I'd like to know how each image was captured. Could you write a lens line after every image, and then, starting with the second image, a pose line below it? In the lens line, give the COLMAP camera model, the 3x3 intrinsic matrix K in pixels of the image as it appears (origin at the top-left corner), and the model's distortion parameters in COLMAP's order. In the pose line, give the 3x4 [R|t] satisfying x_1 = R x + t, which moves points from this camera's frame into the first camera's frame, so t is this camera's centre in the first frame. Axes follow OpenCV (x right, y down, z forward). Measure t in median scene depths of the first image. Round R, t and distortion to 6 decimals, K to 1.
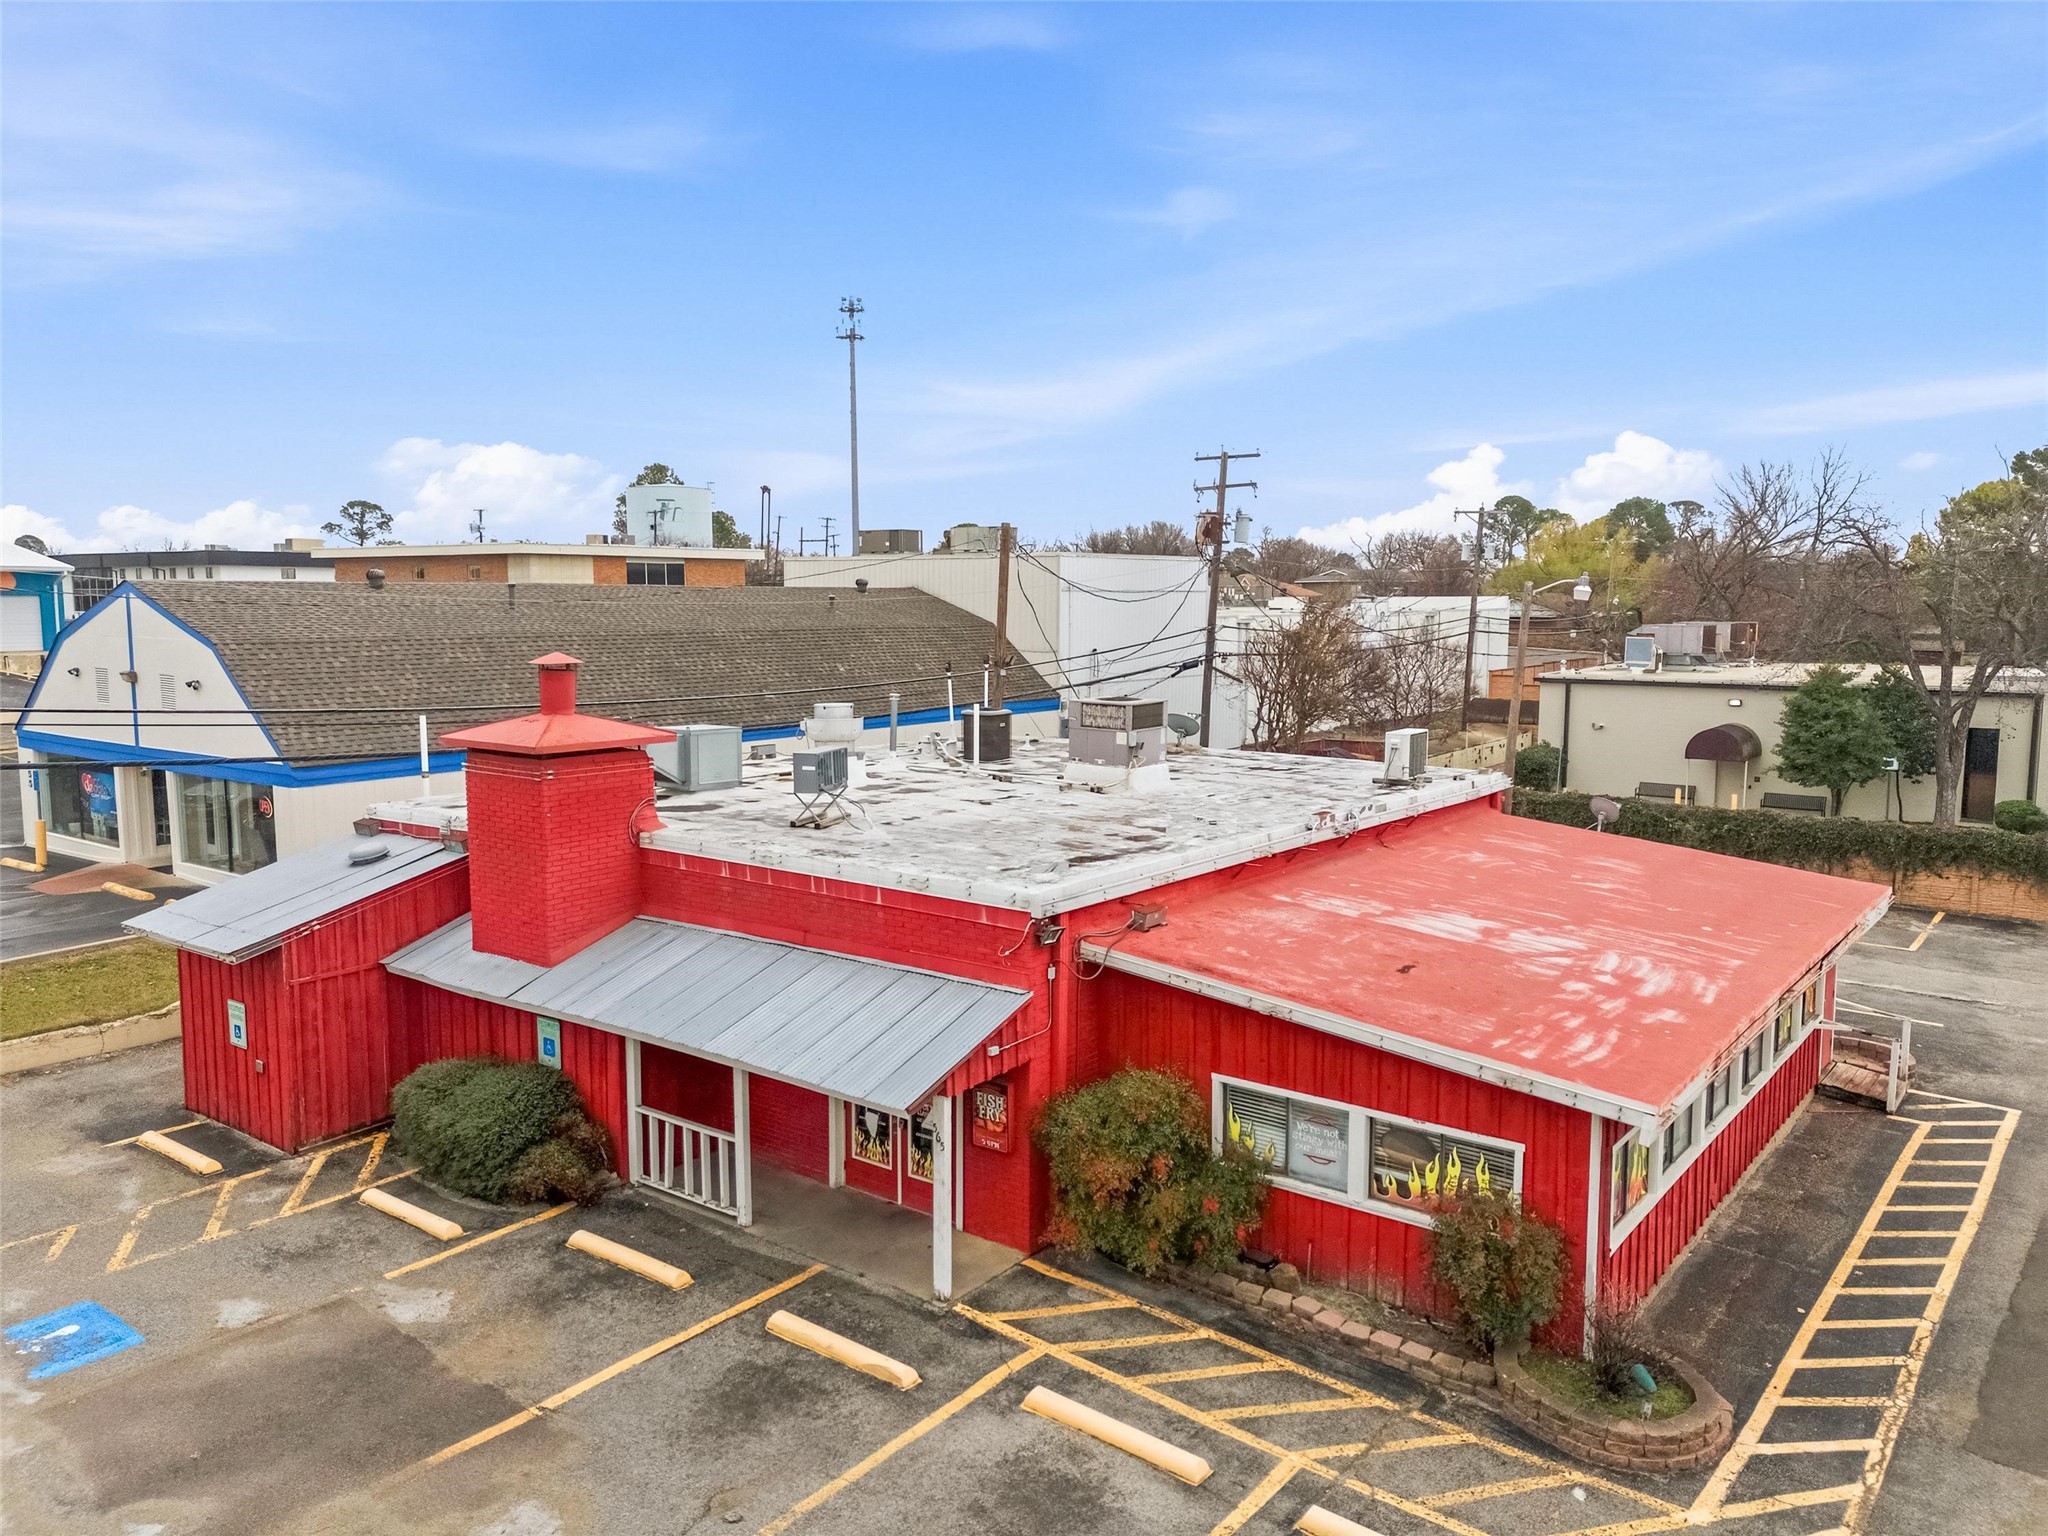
lens RADIAL K [[1489.2, 0, 1024.0], [0, 1489.2, 768.0], [0, 0, 1]] dist [0.084929, -0.076464]
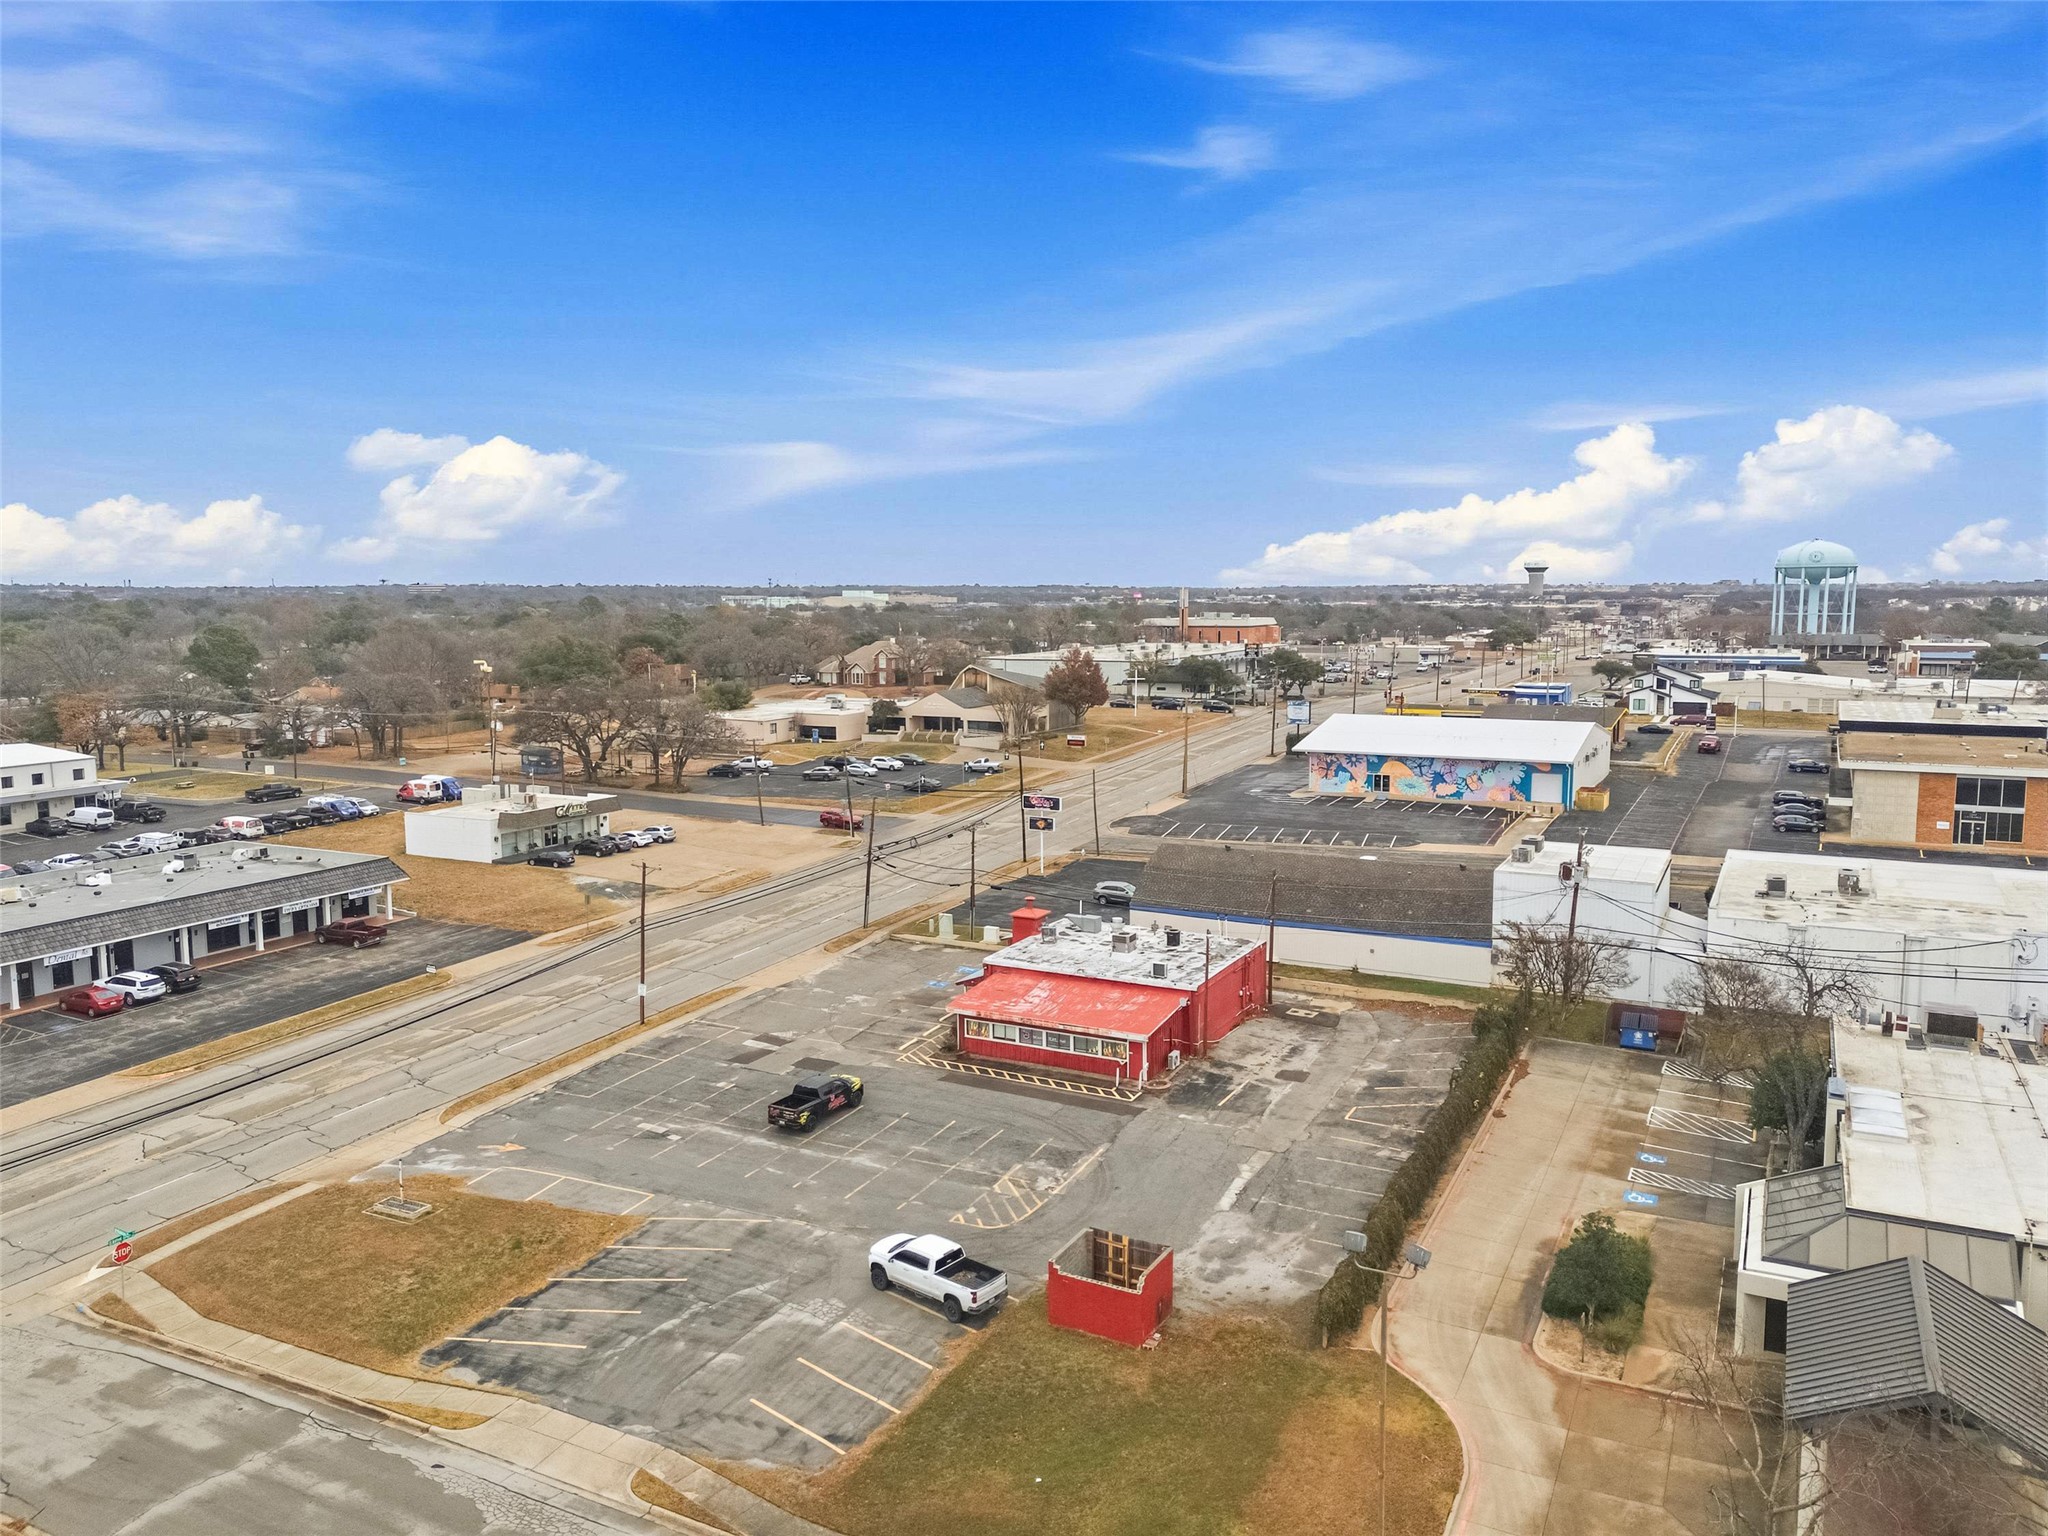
lens RADIAL K [[1501.6, 0, 1027.2], [0, 1501.6, 735.4], [0, 0, 1]] dist [0.105905, -0.109030]
pose [[0.177874, 0.097781, -0.979183, 5.011811], [-0.109161, 0.990870, 0.079118, -1.109384], [0.977980, 0.092815, 0.186924, 0.004060]]
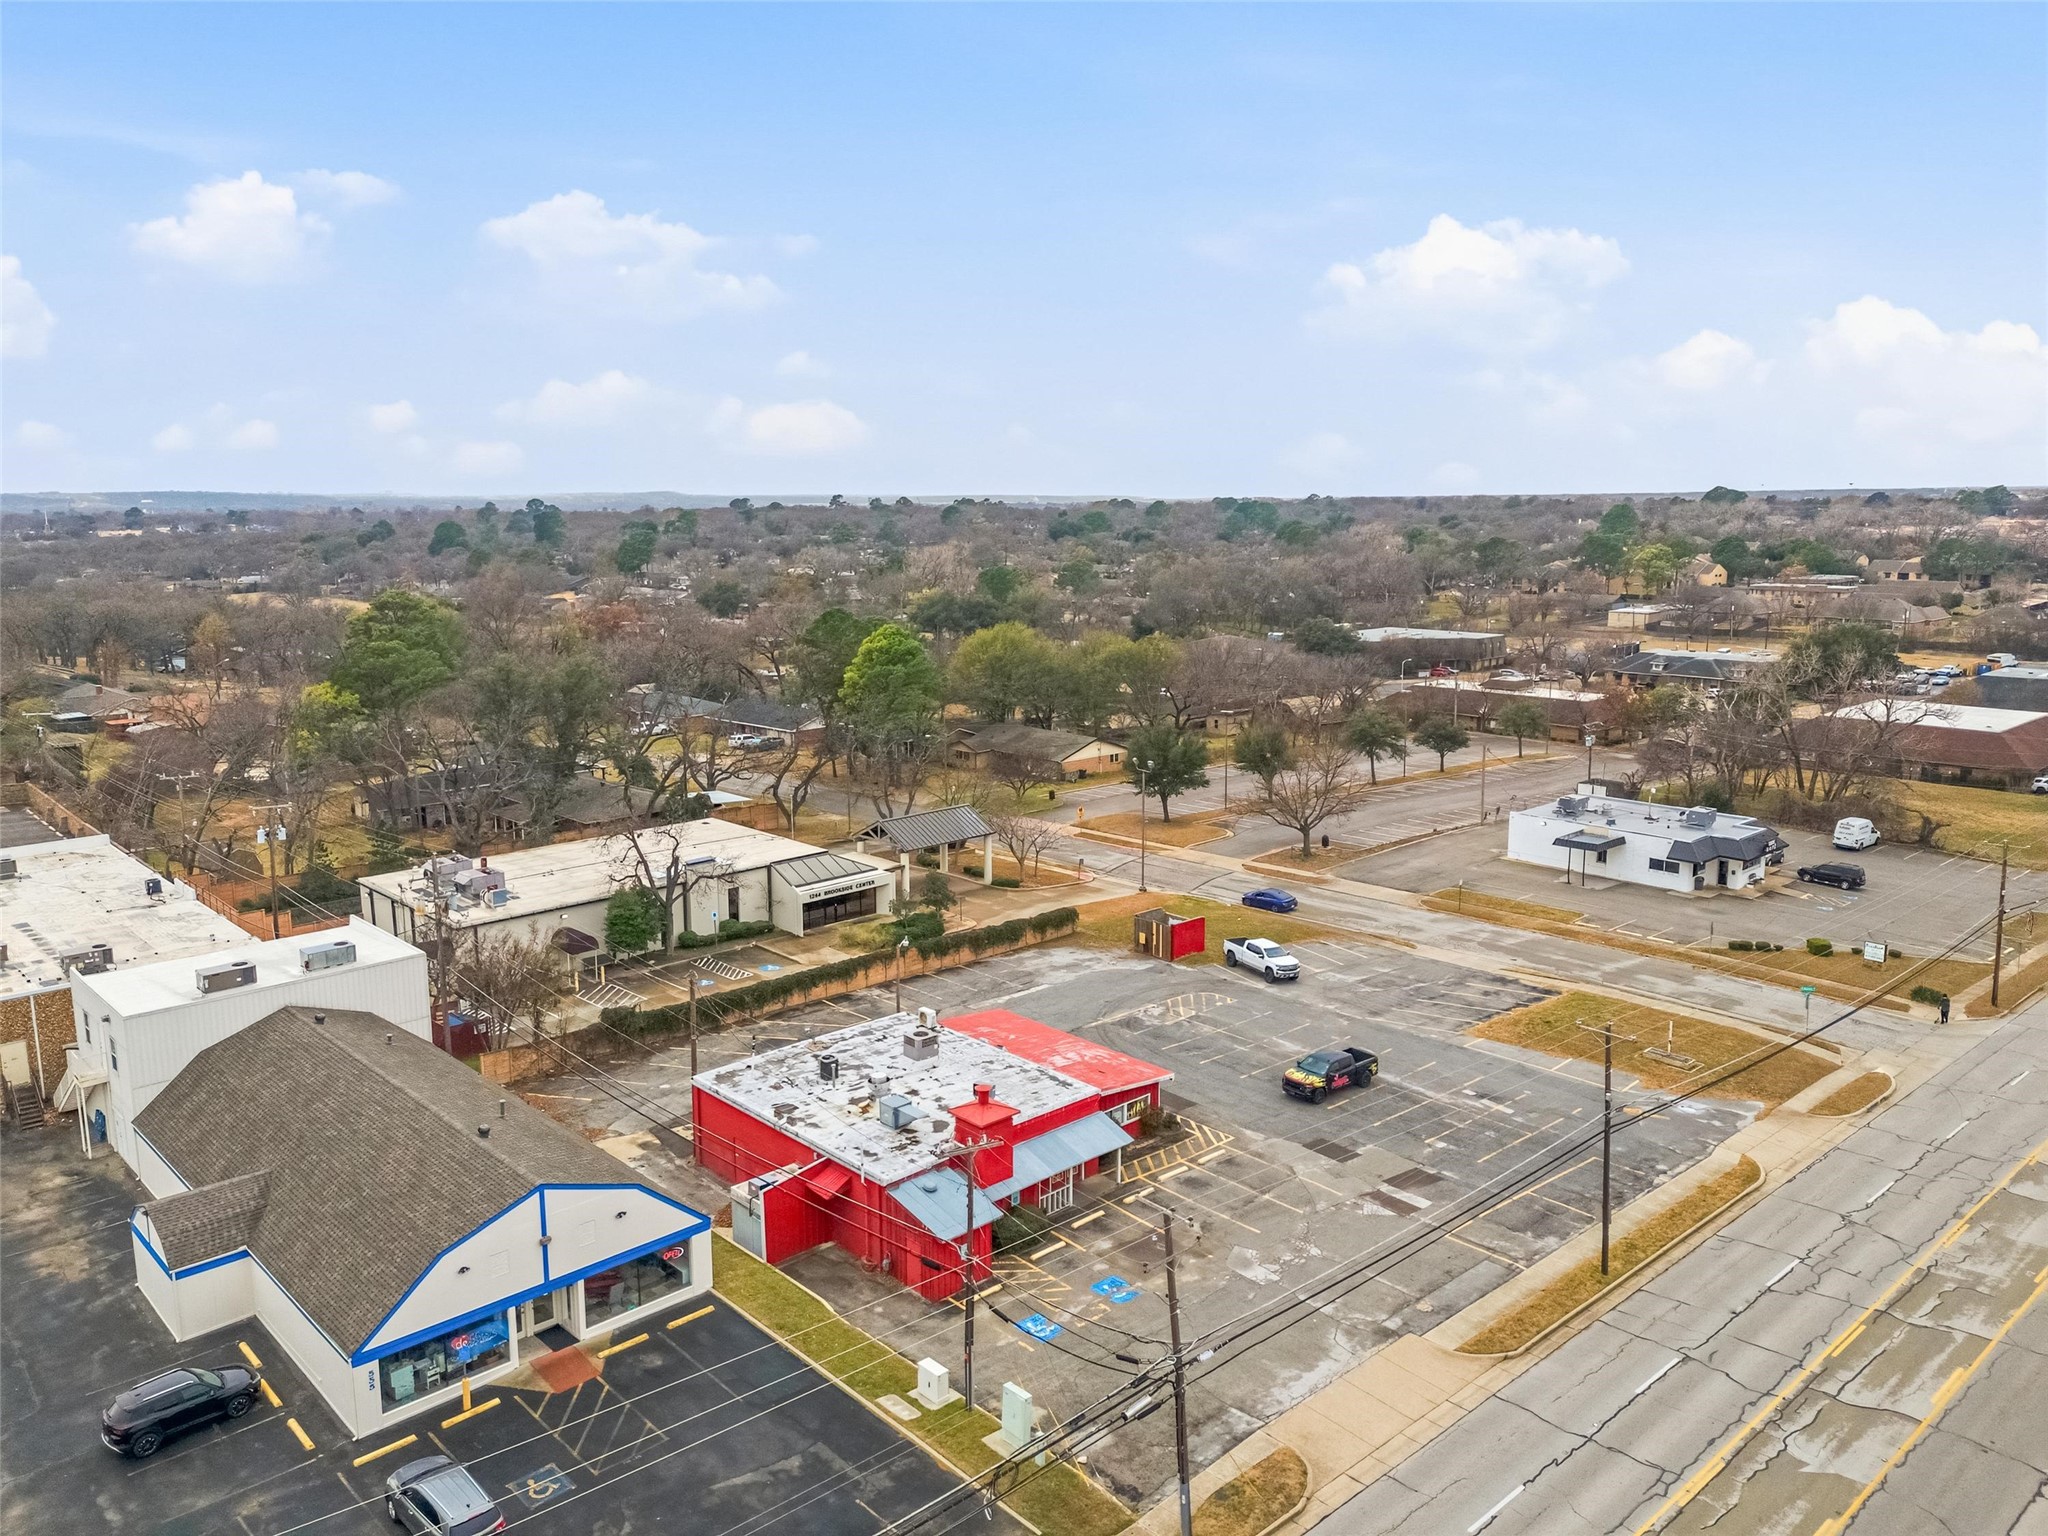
lens RADIAL K [[1501.6, 0, 1027.2], [0, 1501.6, 735.4], [0, 0, 1]] dist [0.105905, -0.109030]
pose [[0.164143, -0.157006, 0.973861, -3.579796], [0.117914, 0.983296, 0.138653, -1.341797], [-0.979364, 0.092073, 0.179915, 0.305941]]
